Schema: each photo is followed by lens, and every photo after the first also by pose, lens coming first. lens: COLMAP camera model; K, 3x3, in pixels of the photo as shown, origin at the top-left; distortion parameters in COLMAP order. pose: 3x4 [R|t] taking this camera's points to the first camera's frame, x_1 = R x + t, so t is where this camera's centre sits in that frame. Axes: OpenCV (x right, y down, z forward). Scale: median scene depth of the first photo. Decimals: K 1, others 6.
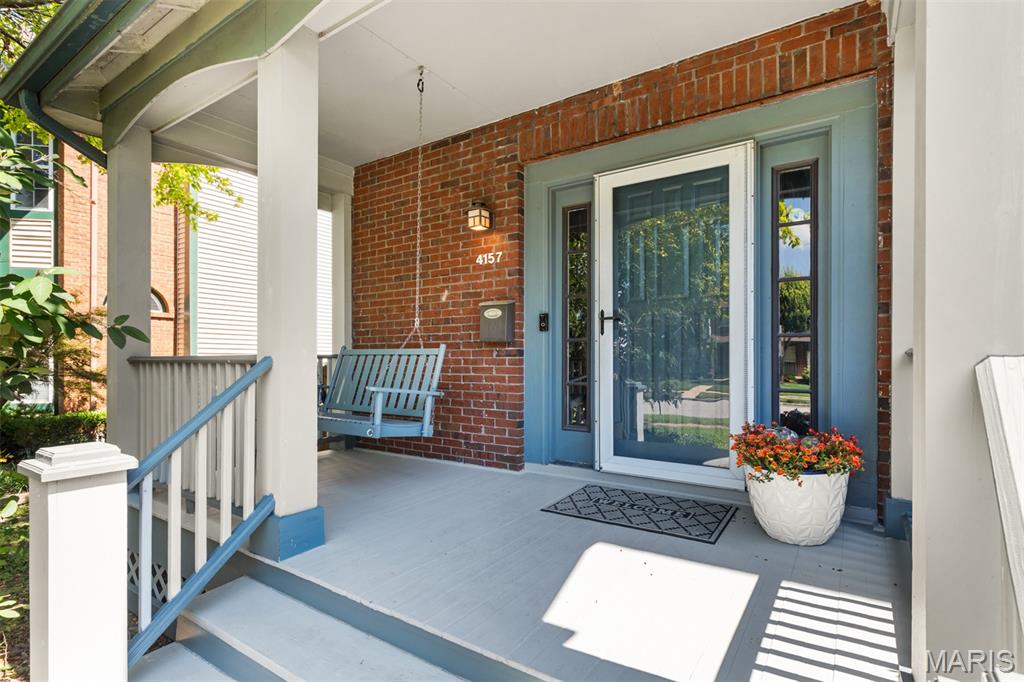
lens RADIAL K [[493.2, 0, 484.3], [0, 493.2, 358.4], [0, 0, 1]] dist [-0.001422, 0.004417]
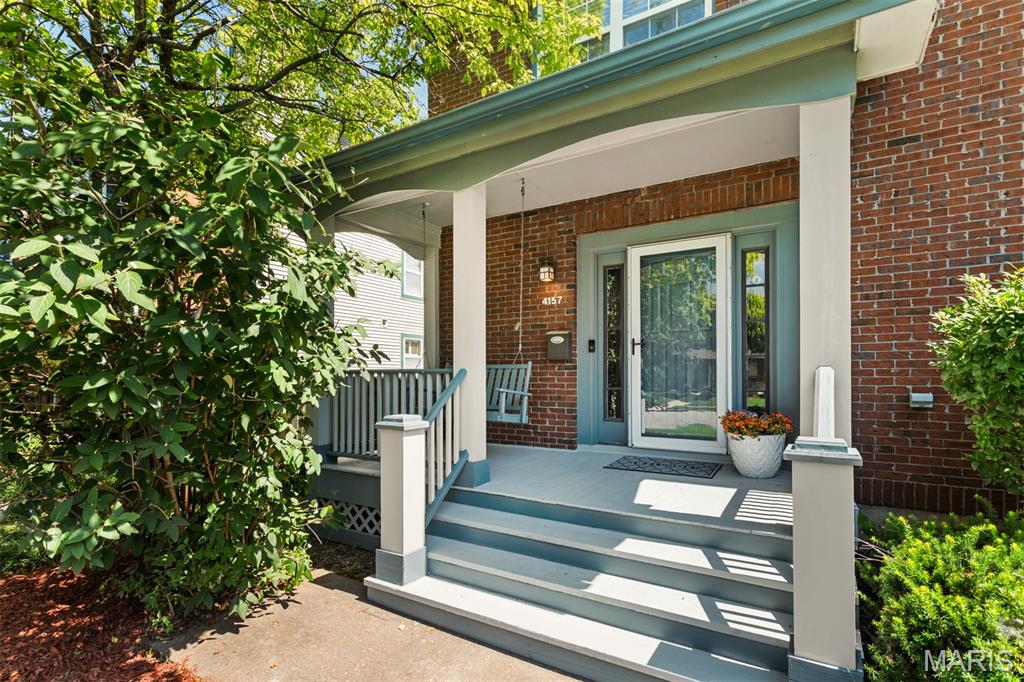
lens RADIAL K [[493.2, 0, 514.5], [0, 493.2, 373.7], [0, 0, 1]] dist [-0.001422, 0.004417]
pose [[0.994370, -0.003558, 0.105901, -0.260473], [0.003730, 0.999992, -0.001427, 0.008879], [-0.105895, 0.001814, 0.994376, -0.414887]]
